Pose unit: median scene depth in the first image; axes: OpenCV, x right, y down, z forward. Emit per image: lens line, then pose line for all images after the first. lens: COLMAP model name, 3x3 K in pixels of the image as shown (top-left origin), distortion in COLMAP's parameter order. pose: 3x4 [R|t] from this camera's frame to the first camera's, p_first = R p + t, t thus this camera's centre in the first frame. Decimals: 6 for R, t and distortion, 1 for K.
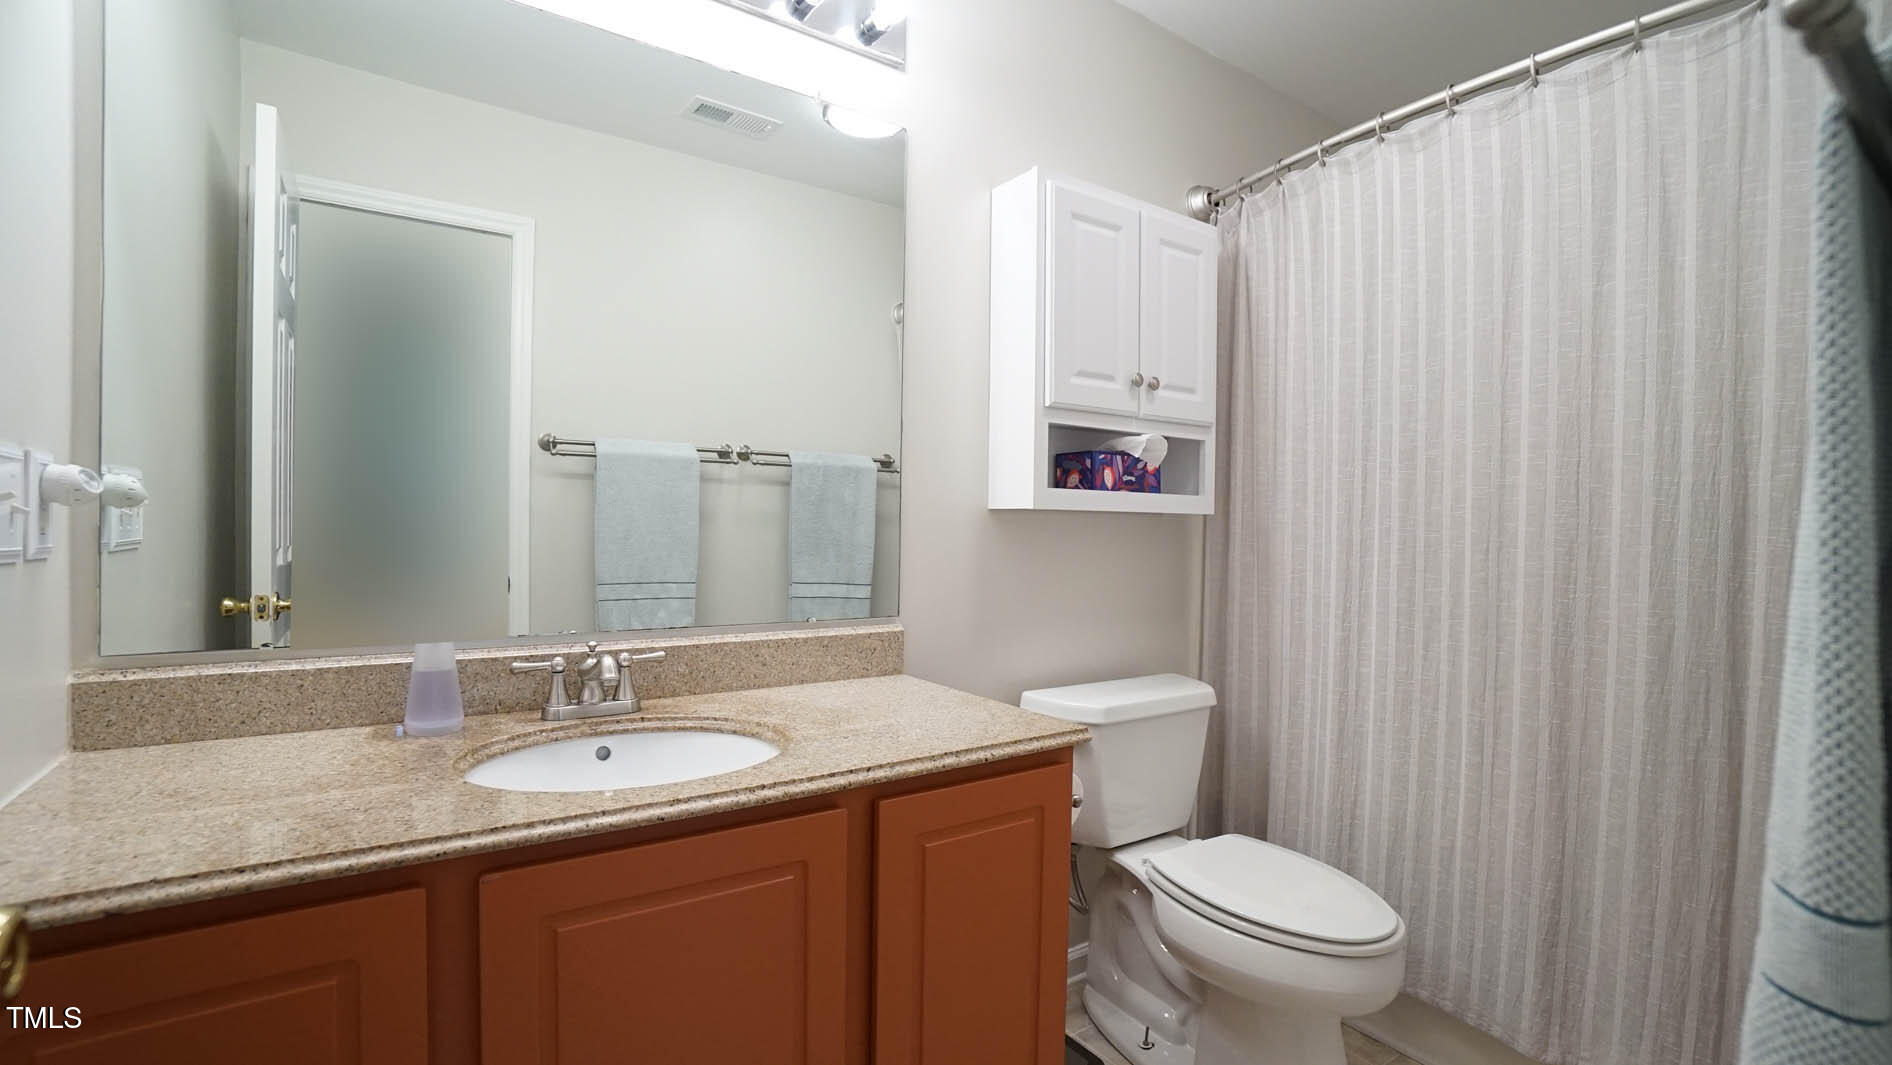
lens RADIAL K [[834.9, 0, 935.3], [0, 834.9, 536.2], [0, 0, 1]] dist [-0.061250, 0.021223]
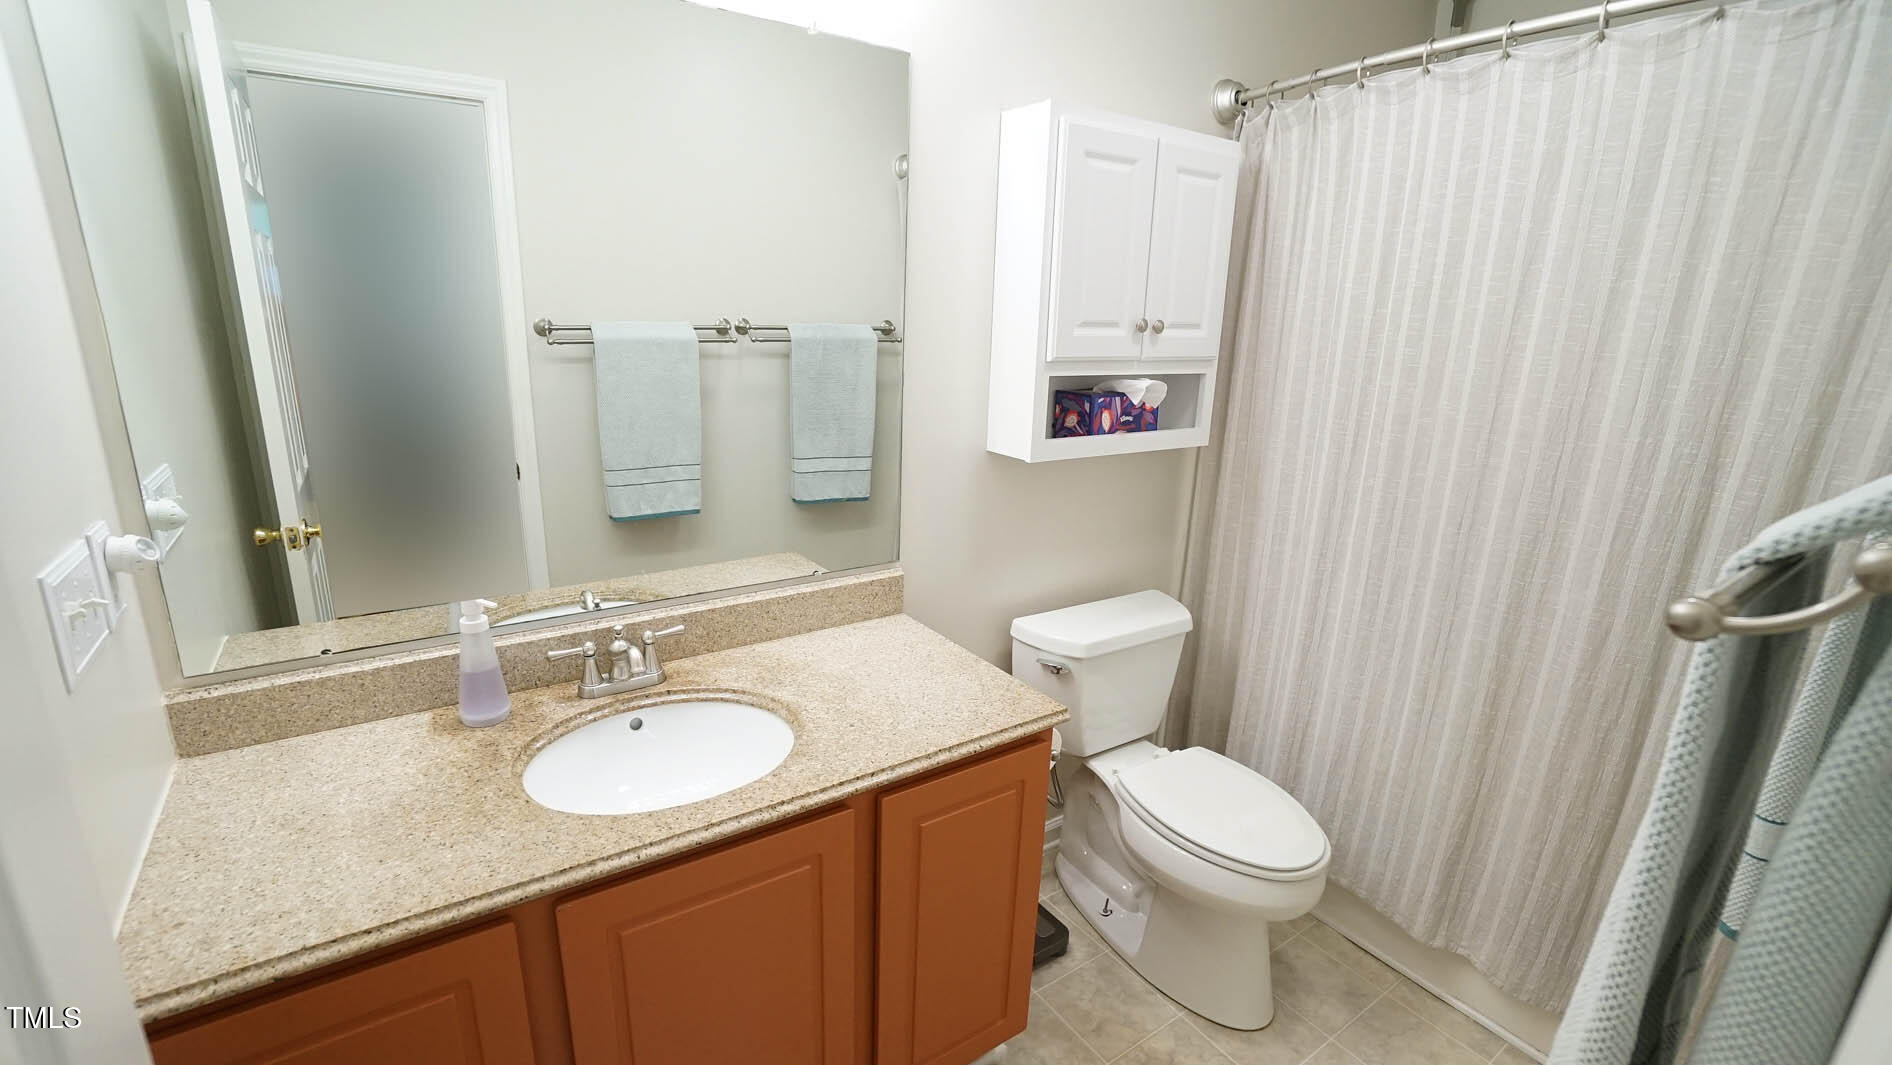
lens RADIAL K [[834.9, 0, 936.3], [0, 834.9, 538.9], [0, 0, 1]] dist [-0.061250, 0.021223]
pose [[0.999866, 0.015979, 0.003692, -0.000781], [-0.016391, 0.966223, 0.257187, -0.222188], [0.000543, -0.257213, 0.966355, -0.021174]]
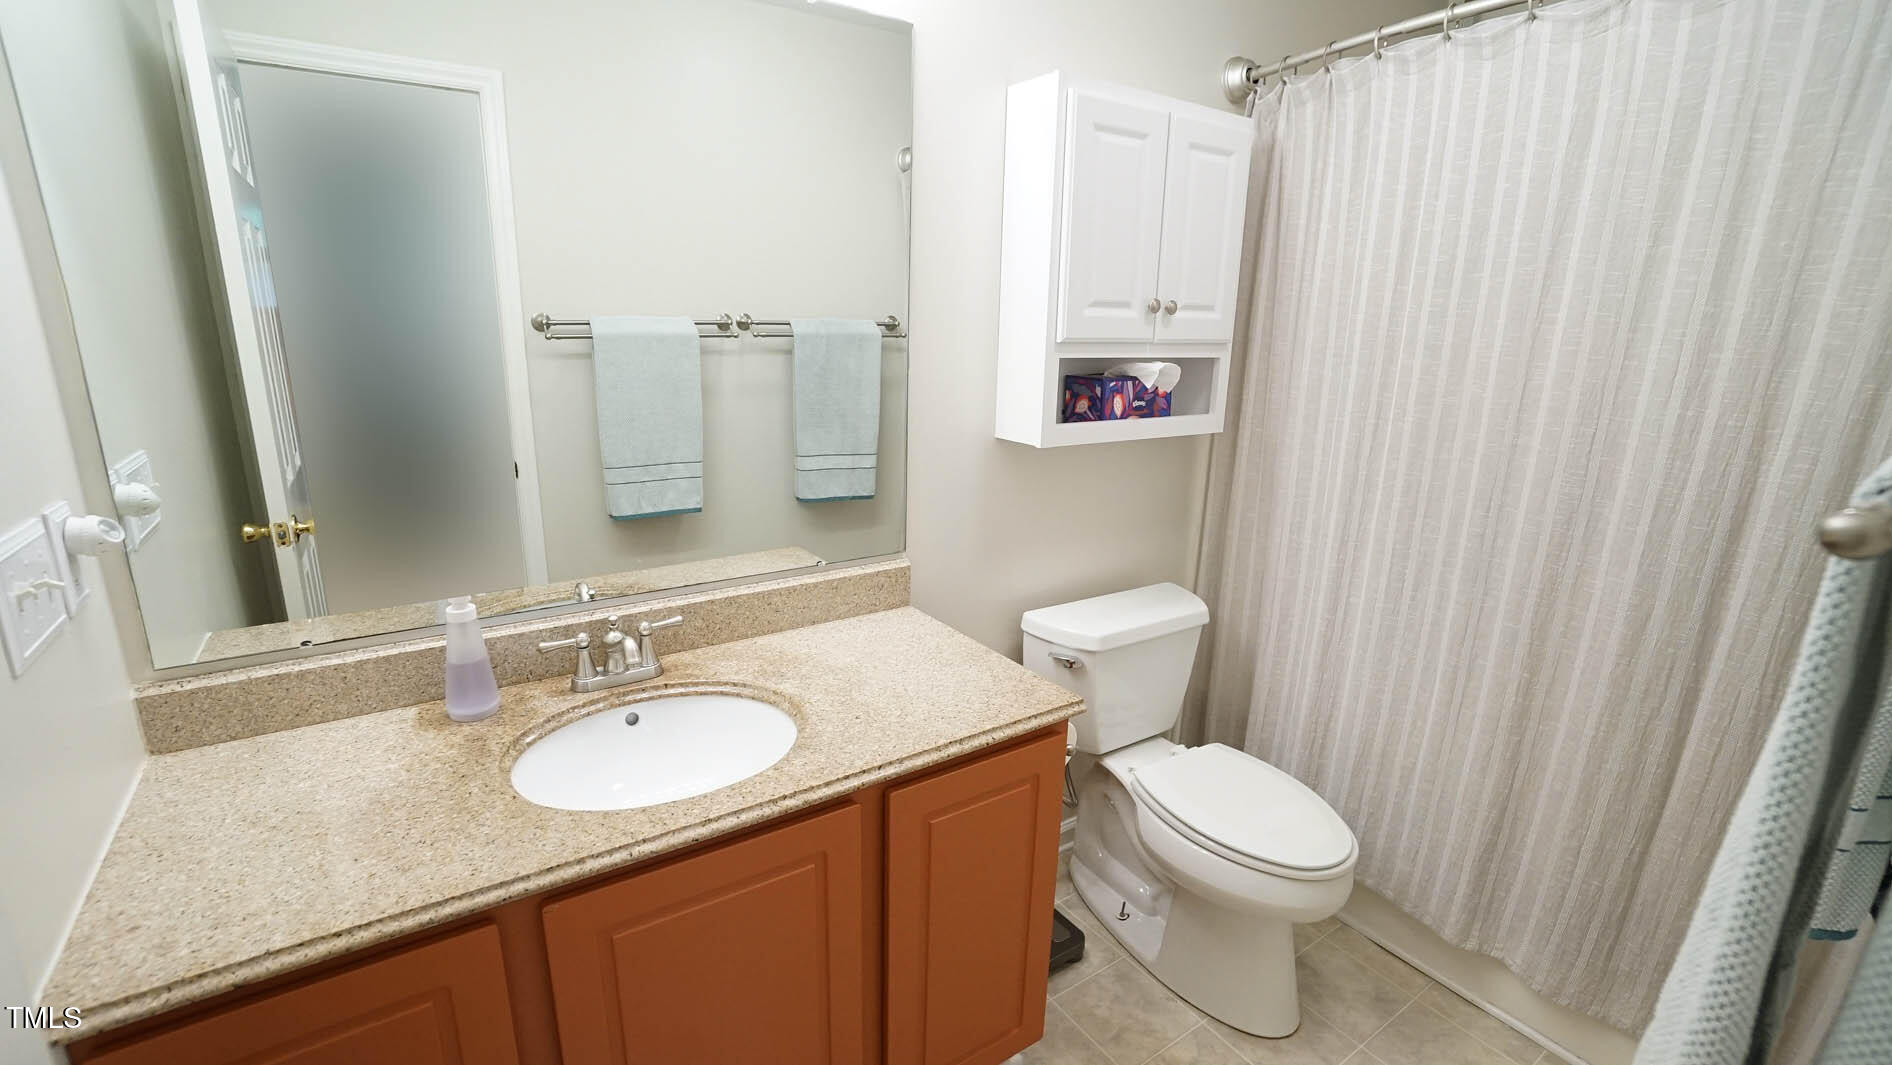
lens RADIAL K [[834.9, 0, 937.7], [0, 834.9, 539.0], [0, 0, 1]] dist [-0.061250, 0.021223]
pose [[0.999970, 0.007668, -0.001362, -0.003260], [-0.007094, 0.968965, 0.247098, -0.187064], [0.003214, -0.247081, 0.968990, 0.010066]]
